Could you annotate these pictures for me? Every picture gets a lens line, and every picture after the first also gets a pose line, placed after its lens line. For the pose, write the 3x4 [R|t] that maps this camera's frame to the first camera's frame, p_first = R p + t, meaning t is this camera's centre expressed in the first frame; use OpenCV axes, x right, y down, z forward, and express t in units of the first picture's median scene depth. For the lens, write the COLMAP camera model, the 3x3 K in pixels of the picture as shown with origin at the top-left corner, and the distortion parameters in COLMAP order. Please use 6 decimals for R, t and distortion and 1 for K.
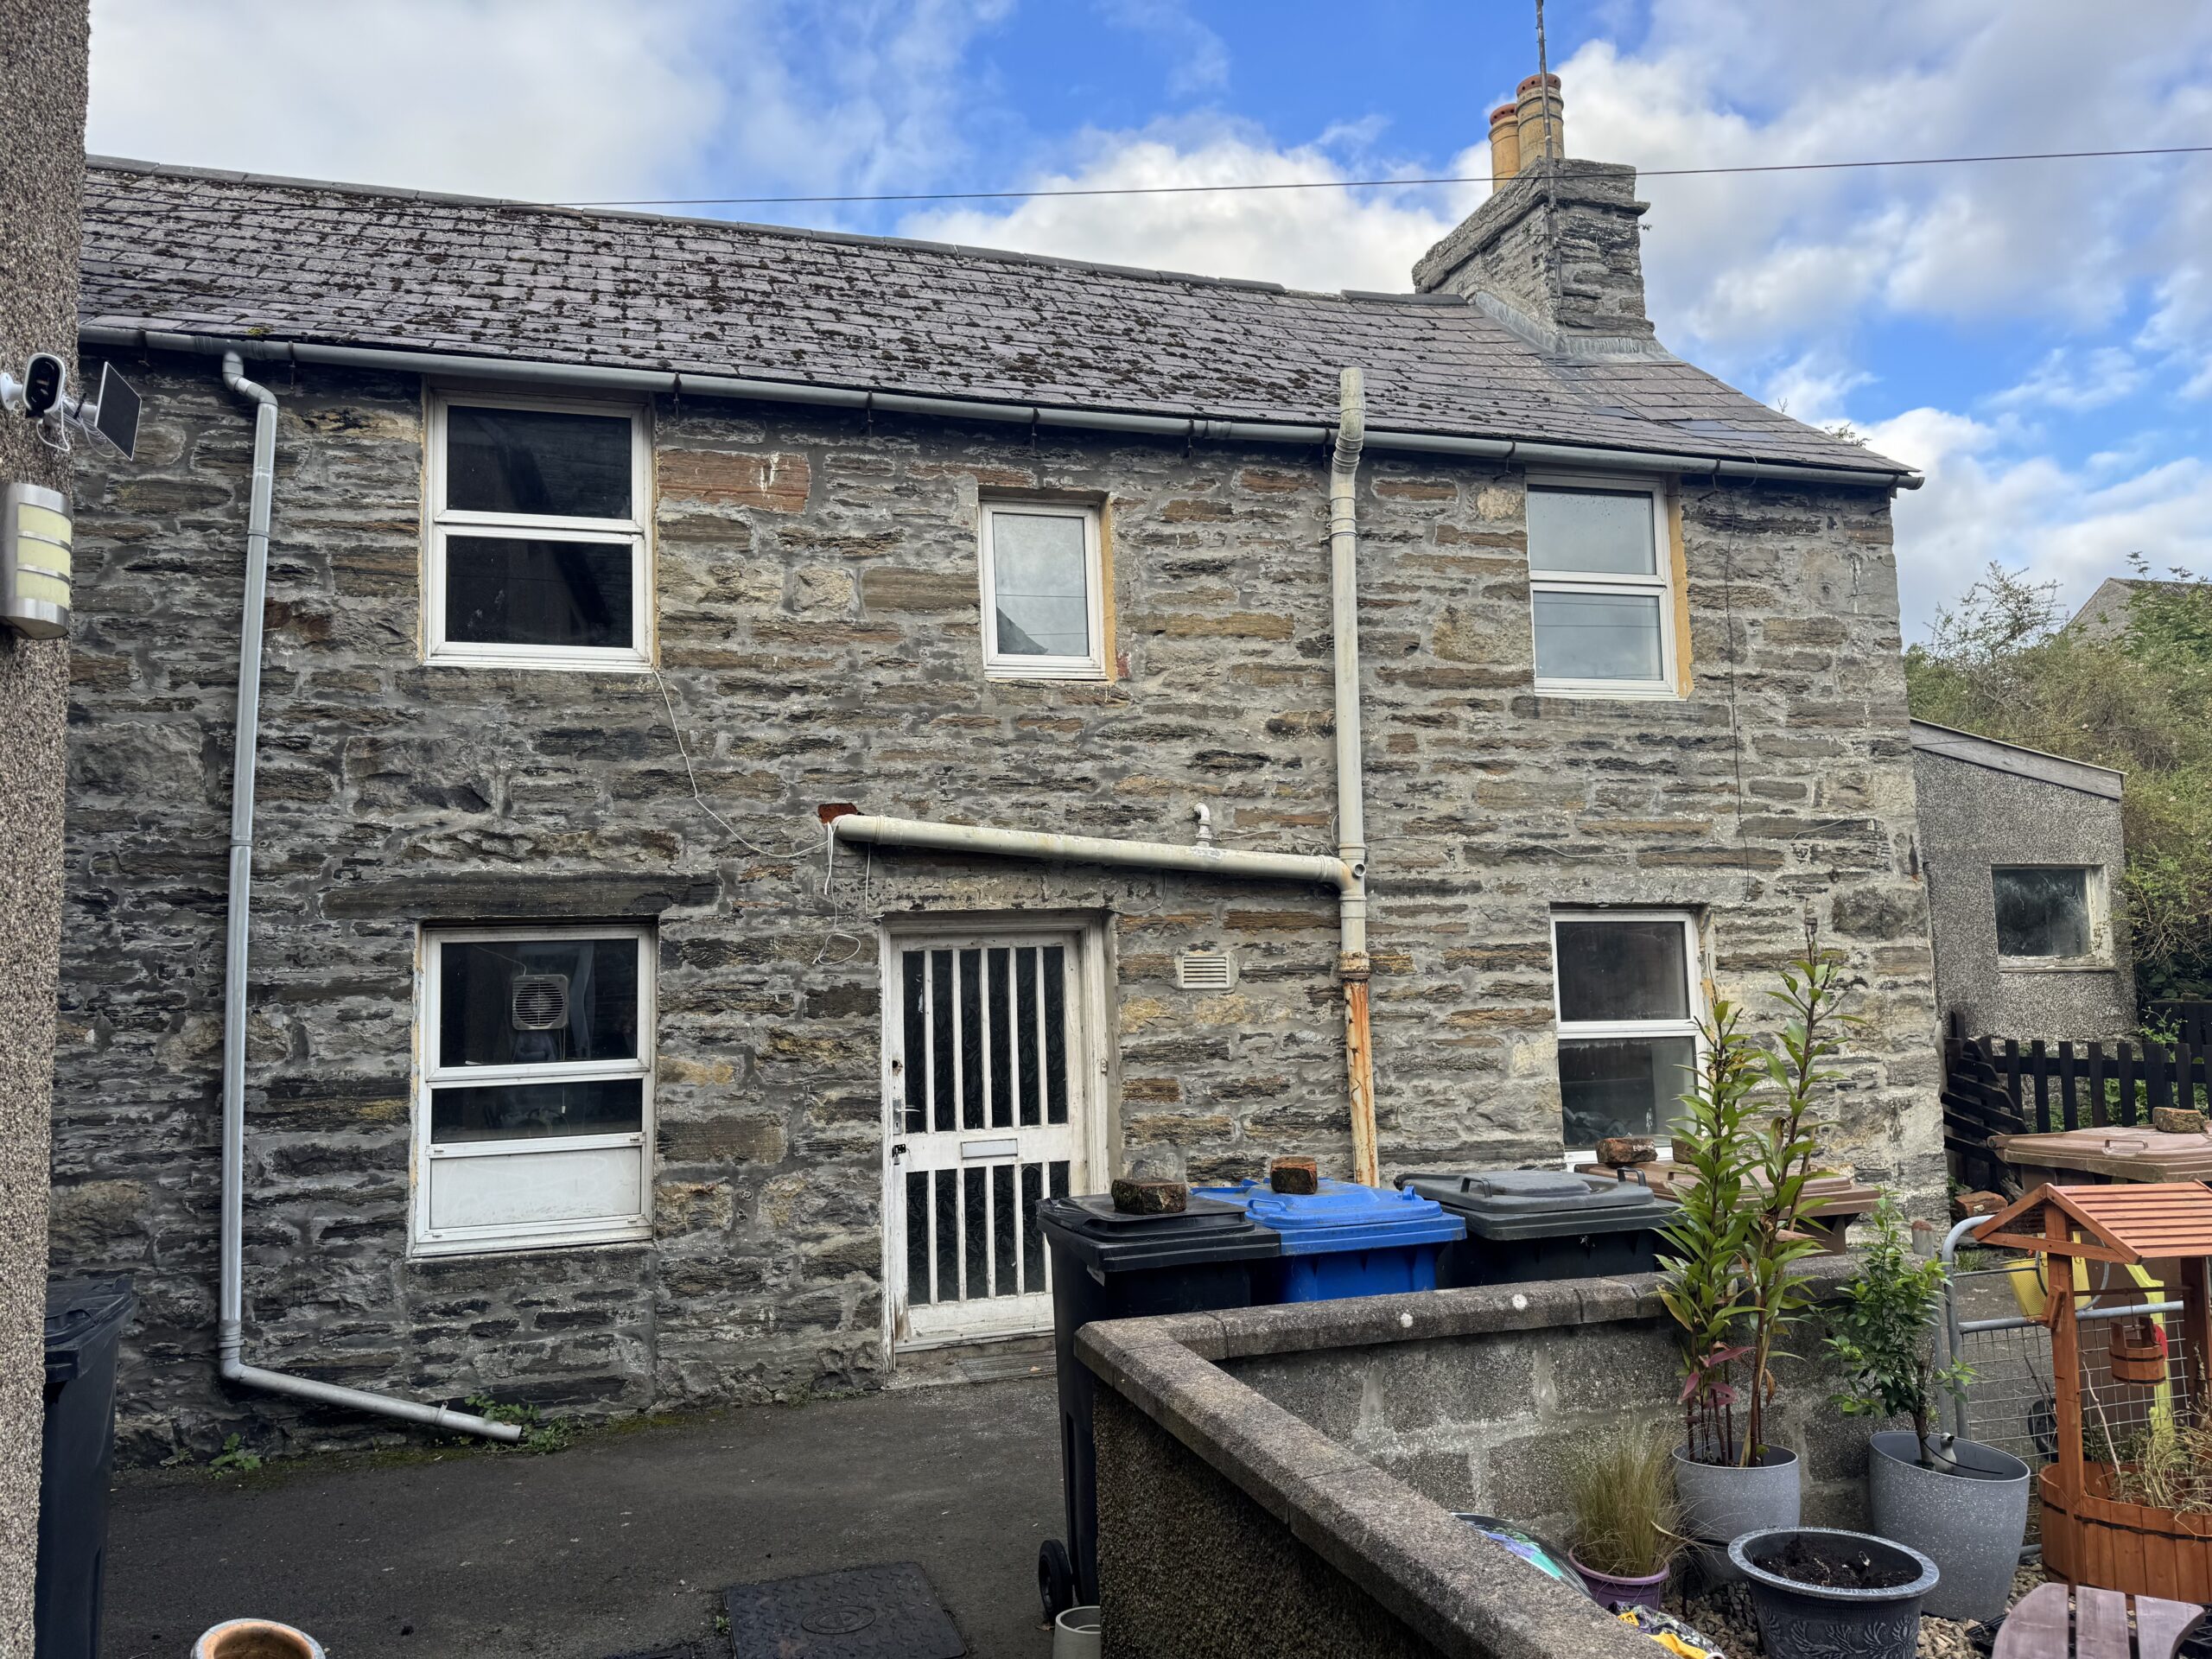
lens RADIAL K [[1567.1, 0, 1092.8], [0, 1567.1, 828.6], [0, 0, 1]] dist [0.178746, -0.287306]
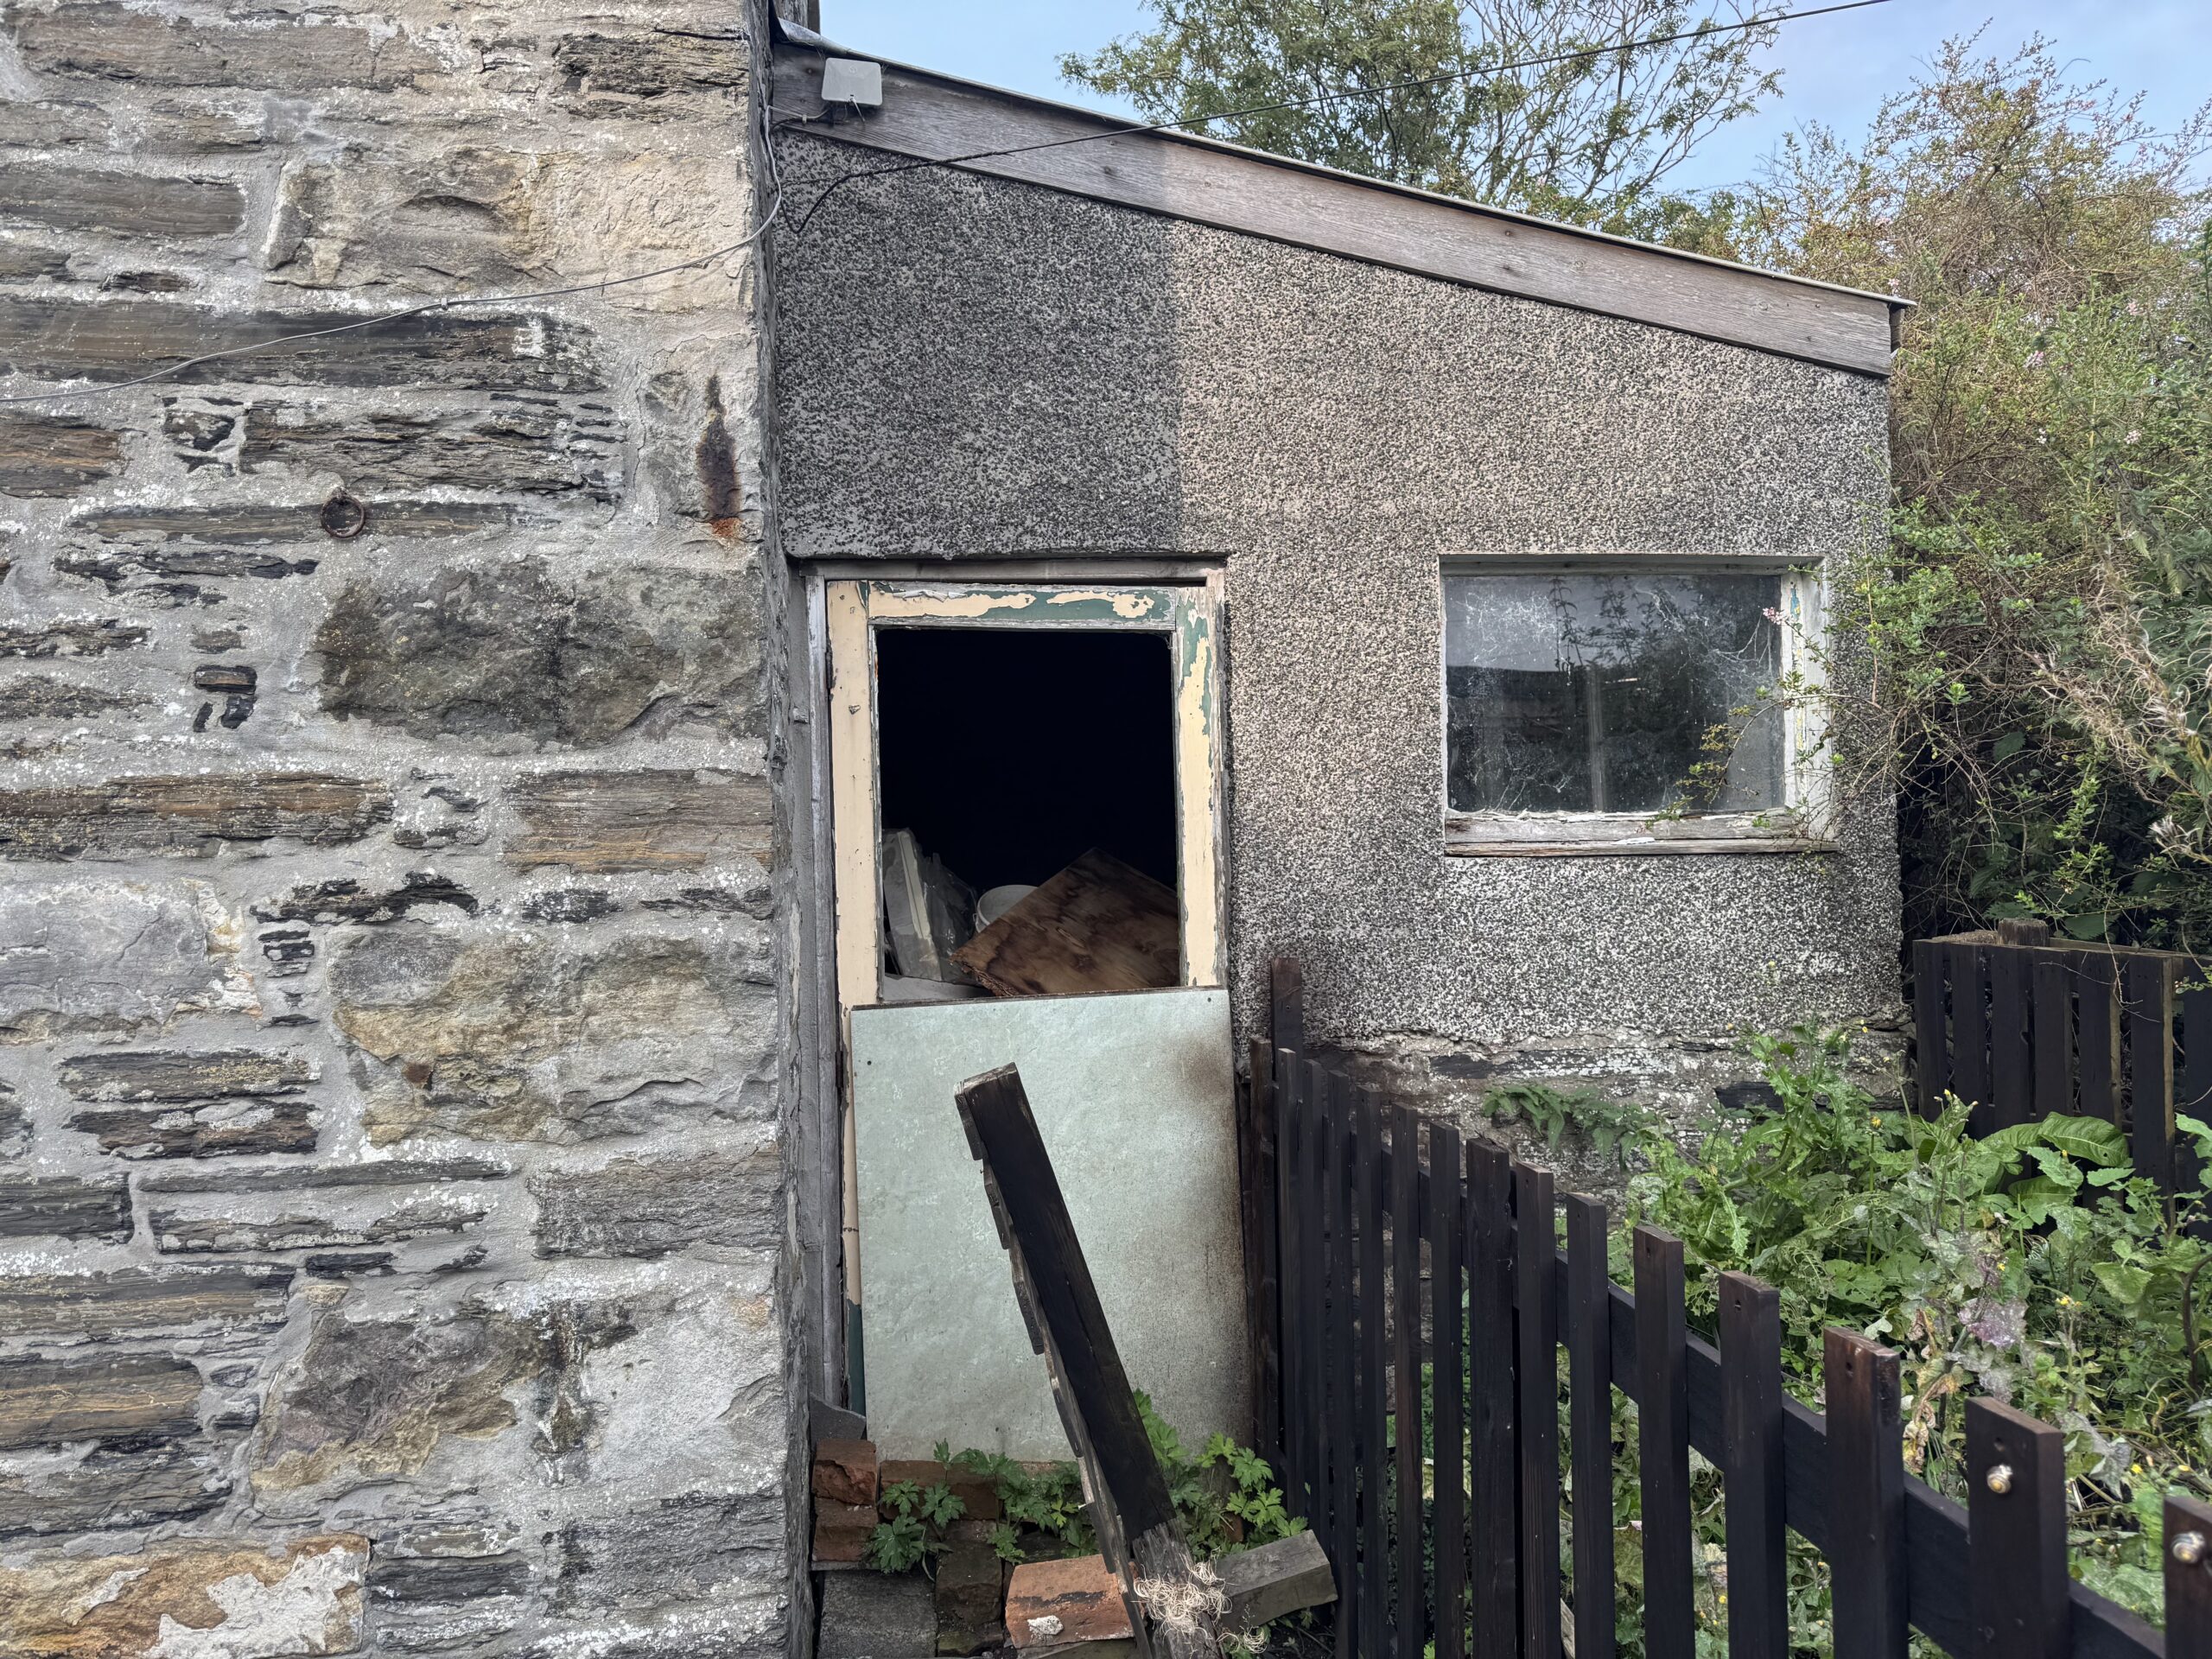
lens RADIAL K [[1605.1, 0, 1098.4], [0, 1605.1, 846.1], [0, 0, 1]] dist [0.063173, -0.075157]
pose [[0.984561, -0.000027, -0.175043, 0.699314], [0.014425, 0.996611, 0.080982, 0.071747], [0.174448, -0.082257, 0.981225, 0.811806]]
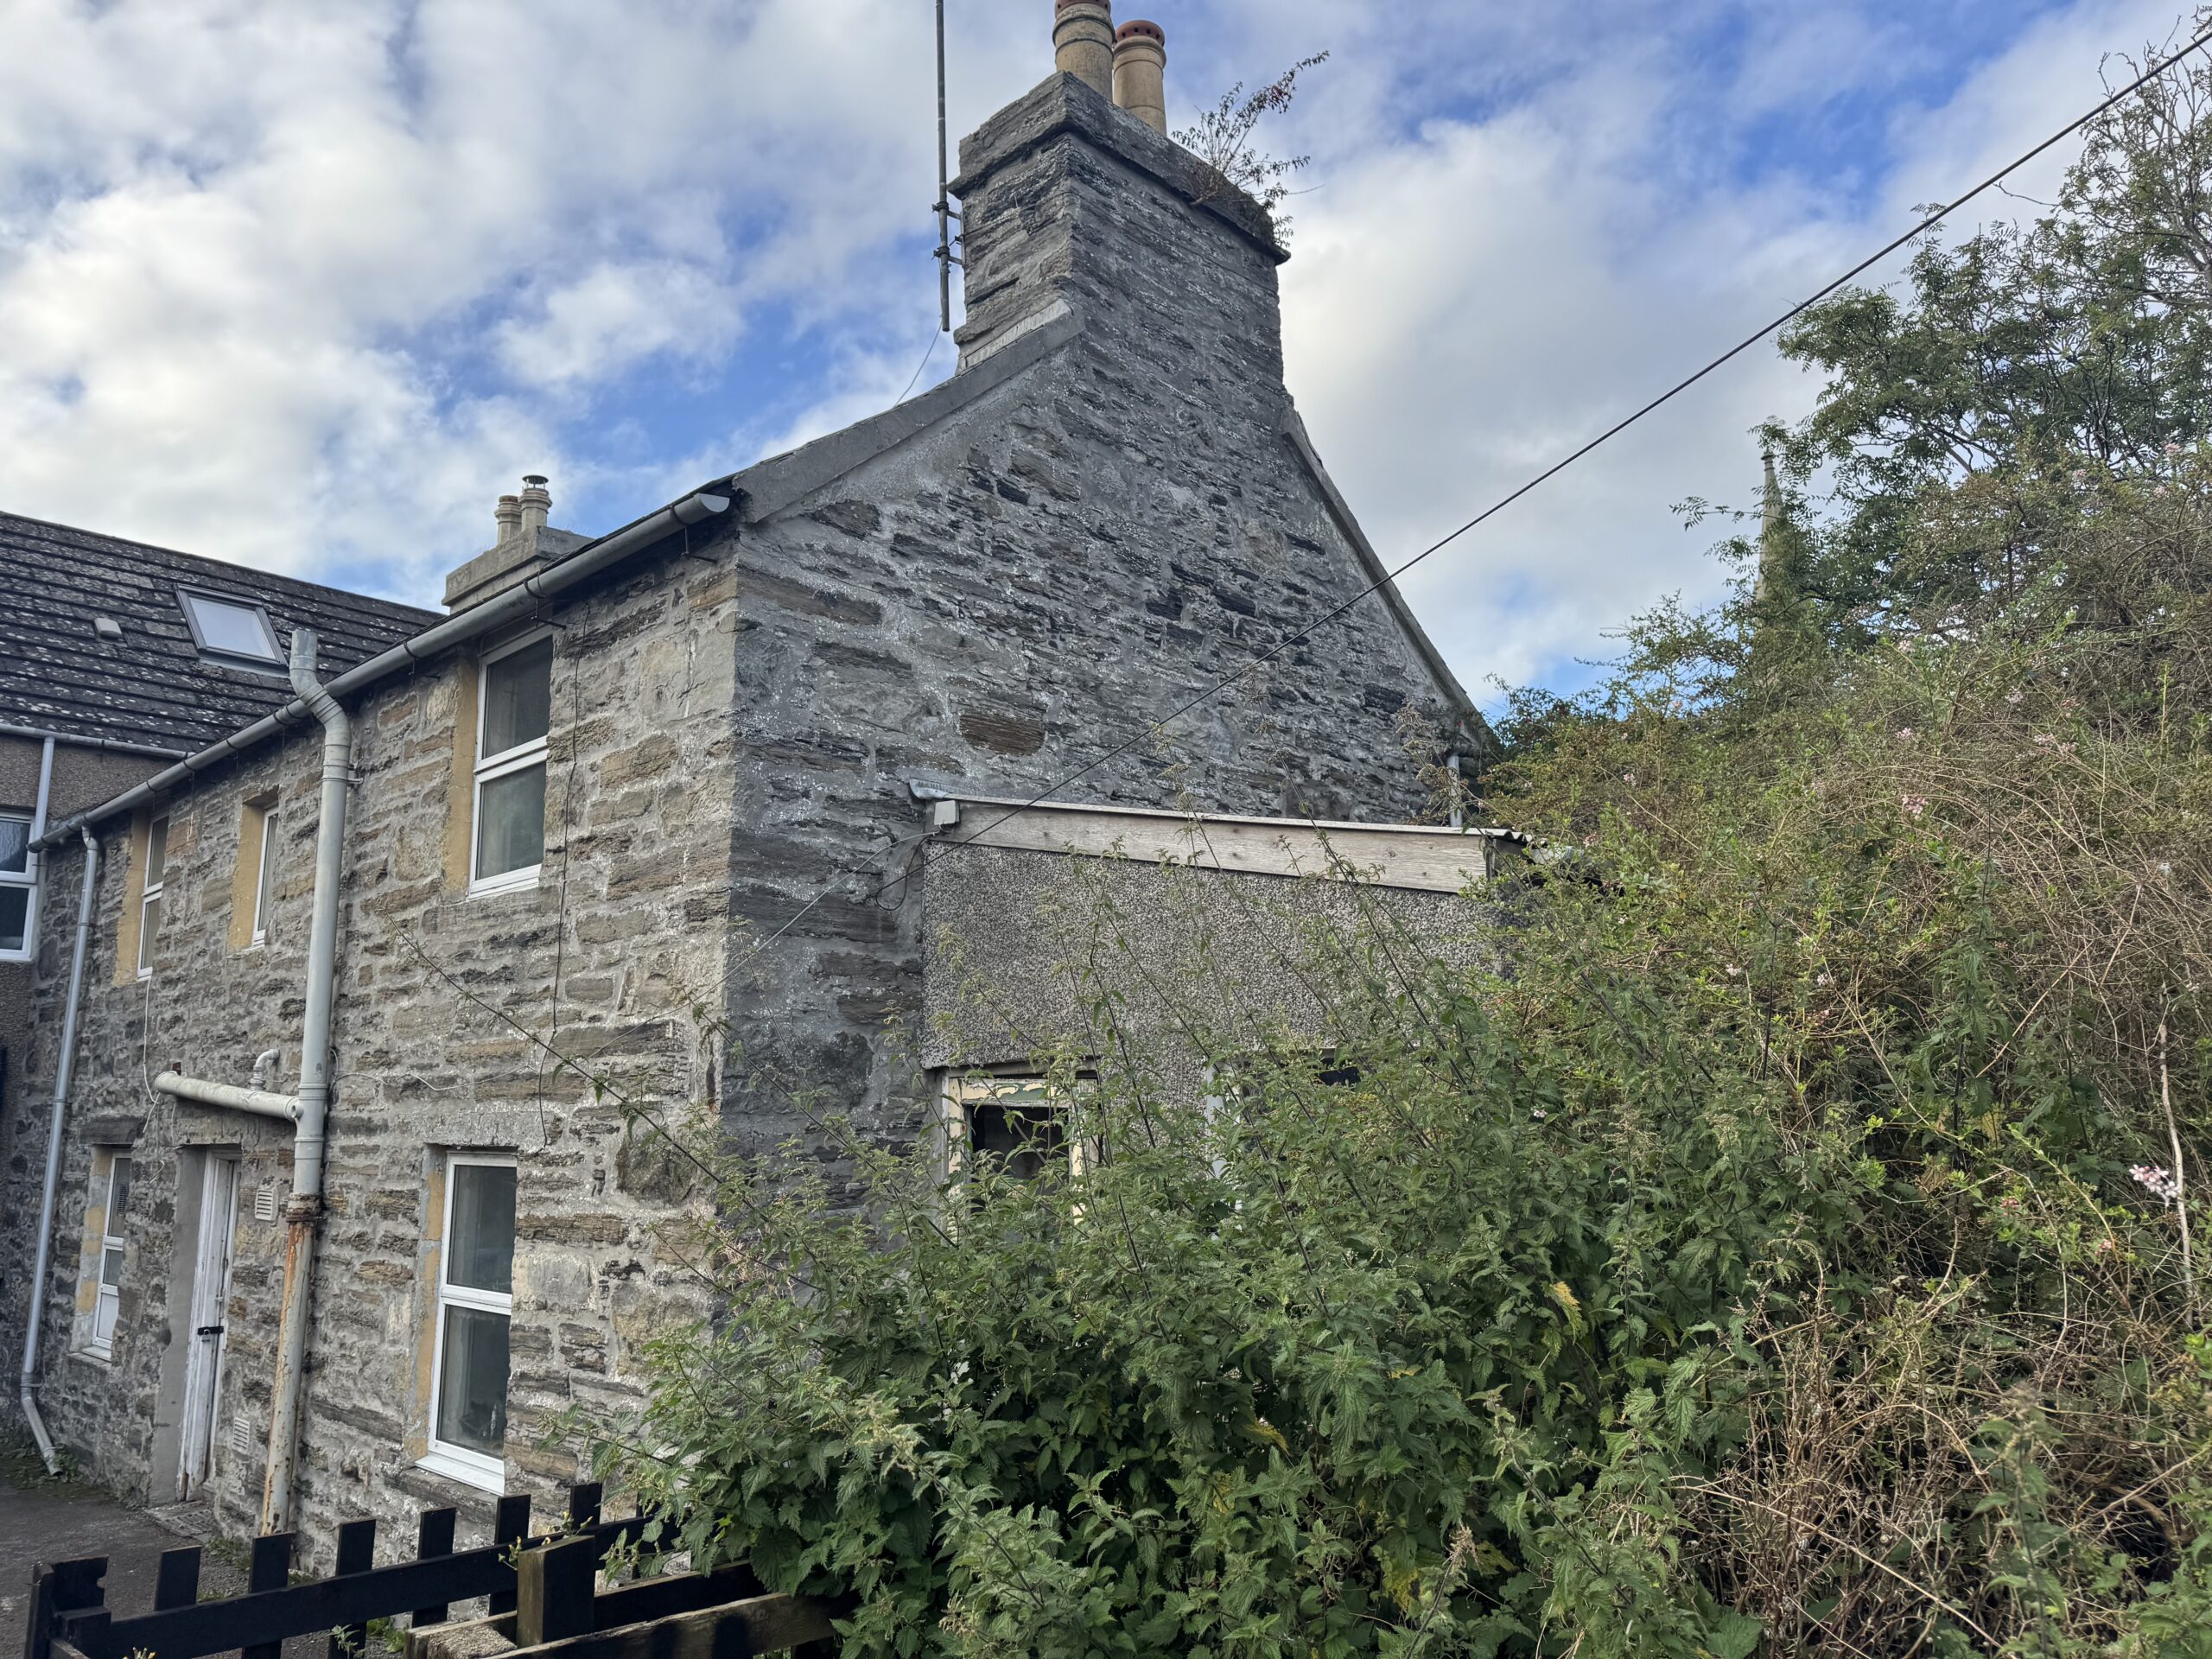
lens RADIAL K [[1535.6, 0, 1106.0], [0, 1535.6, 829.5], [0, 0, 1]] dist [0.145525, -0.265896]
pose [[0.476309, -0.136946, -0.868548, 1.271122], [0.086383, 0.990306, -0.108772, 0.001358], [0.875025, -0.023218, 0.483521, 0.939468]]
